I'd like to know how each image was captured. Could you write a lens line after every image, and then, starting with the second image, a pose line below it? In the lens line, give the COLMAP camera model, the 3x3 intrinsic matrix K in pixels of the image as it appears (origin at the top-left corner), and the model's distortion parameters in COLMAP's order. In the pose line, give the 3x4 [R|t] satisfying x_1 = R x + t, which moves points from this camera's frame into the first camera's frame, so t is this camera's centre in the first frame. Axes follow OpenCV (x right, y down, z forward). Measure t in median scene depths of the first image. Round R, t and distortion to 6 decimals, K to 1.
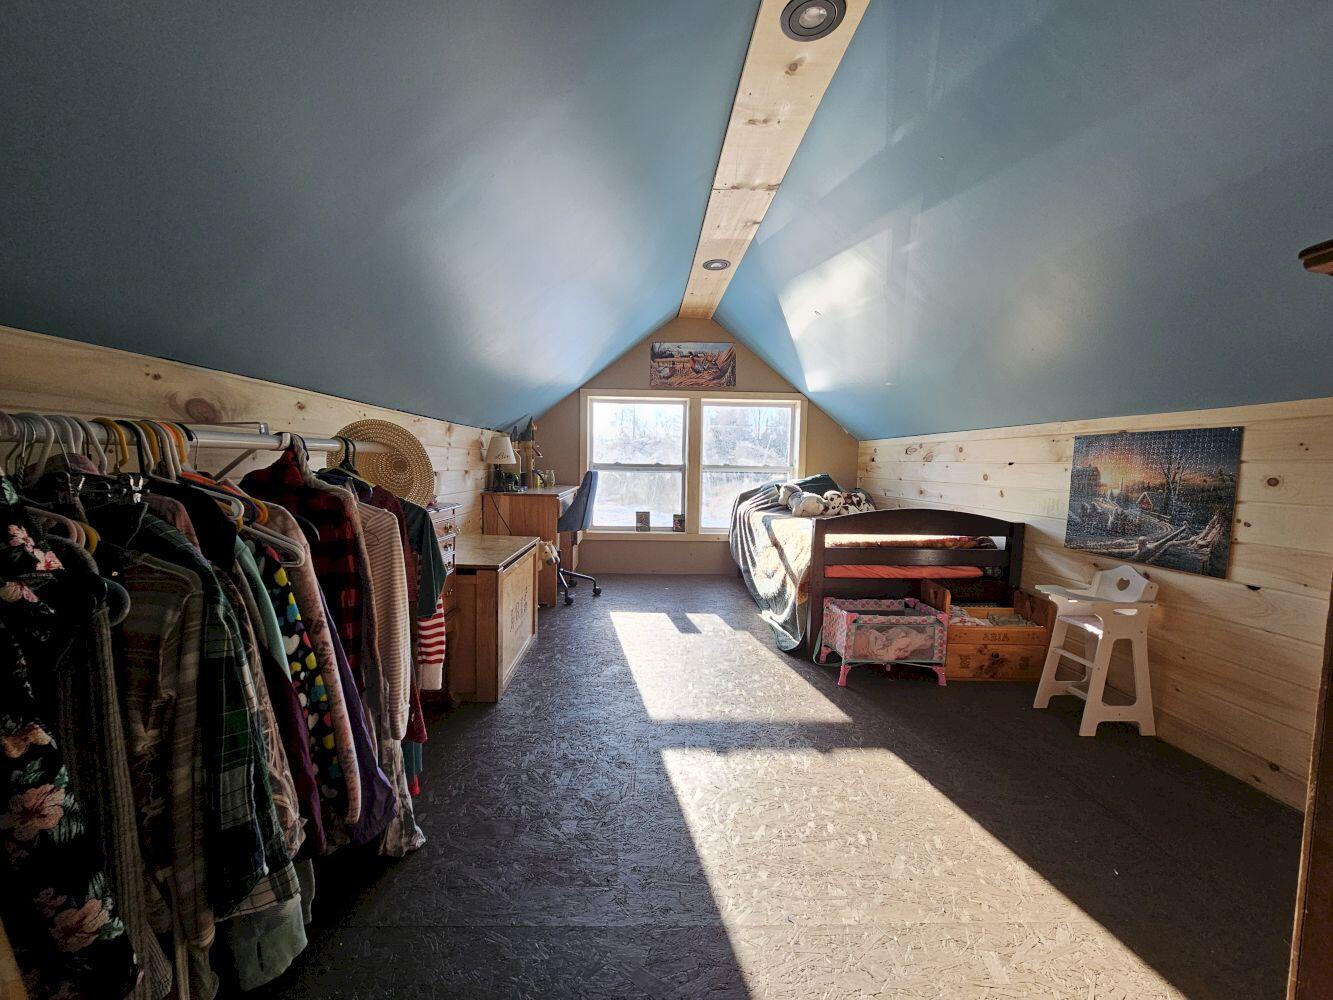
lens RADIAL K [[537.8, 0, 665.1], [0, 537.8, 507.3], [0, 0, 1]] dist [-0.001835, -0.000872]
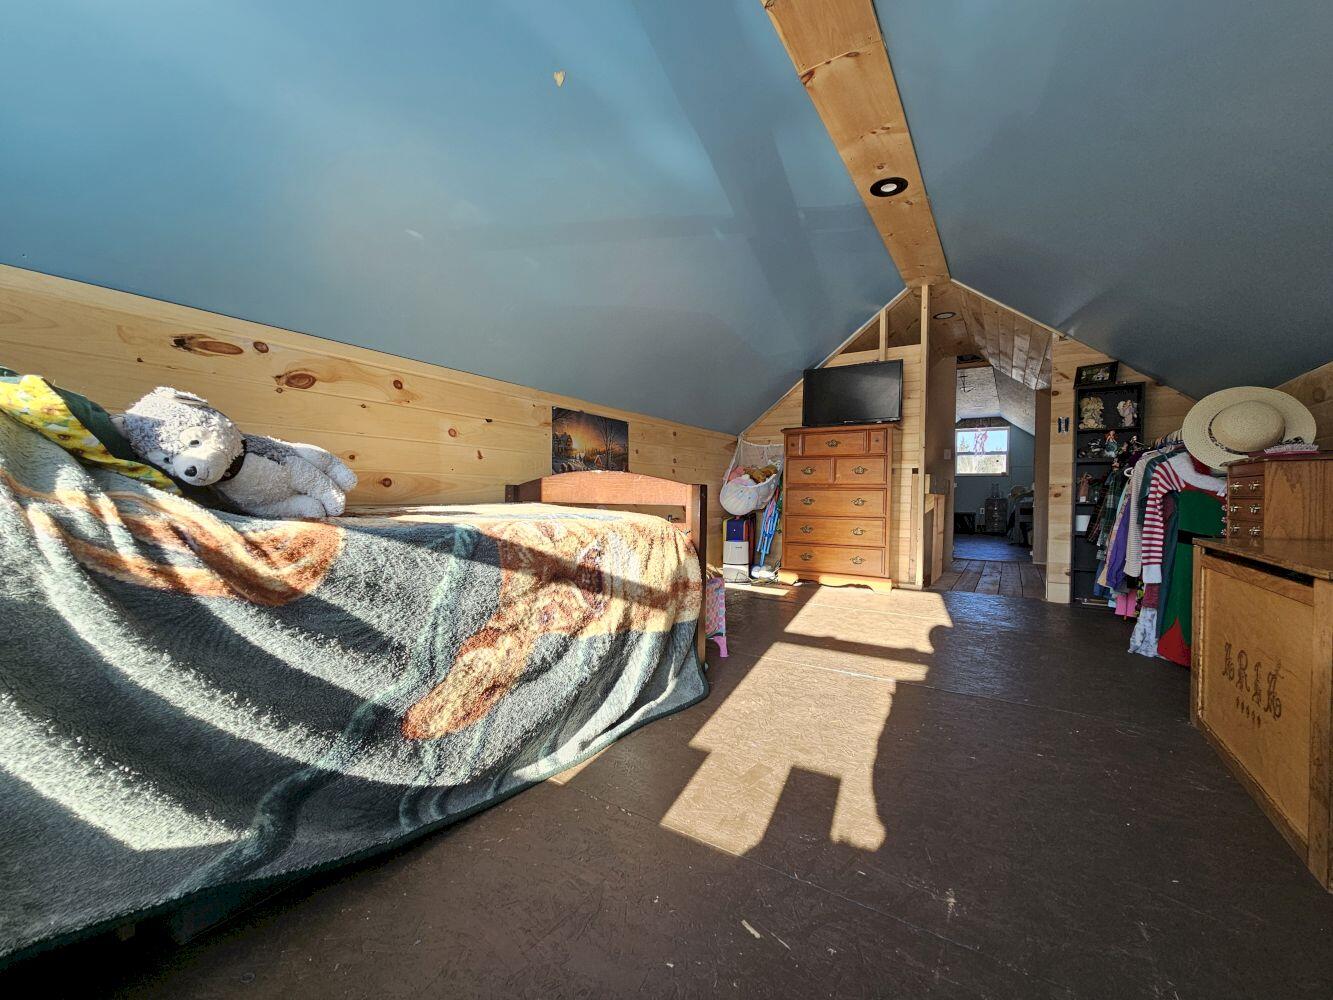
lens RADIAL K [[537.8, 0, 666.4], [0, 537.8, 499.3], [0, 0, 1]] dist [-0.001835, -0.000872]
pose [[-0.817608, -0.028197, 0.575084, -0.124816], [0.024319, 0.996218, 0.083420, -0.024453], [-0.575261, 0.082190, -0.813830, 1.943650]]
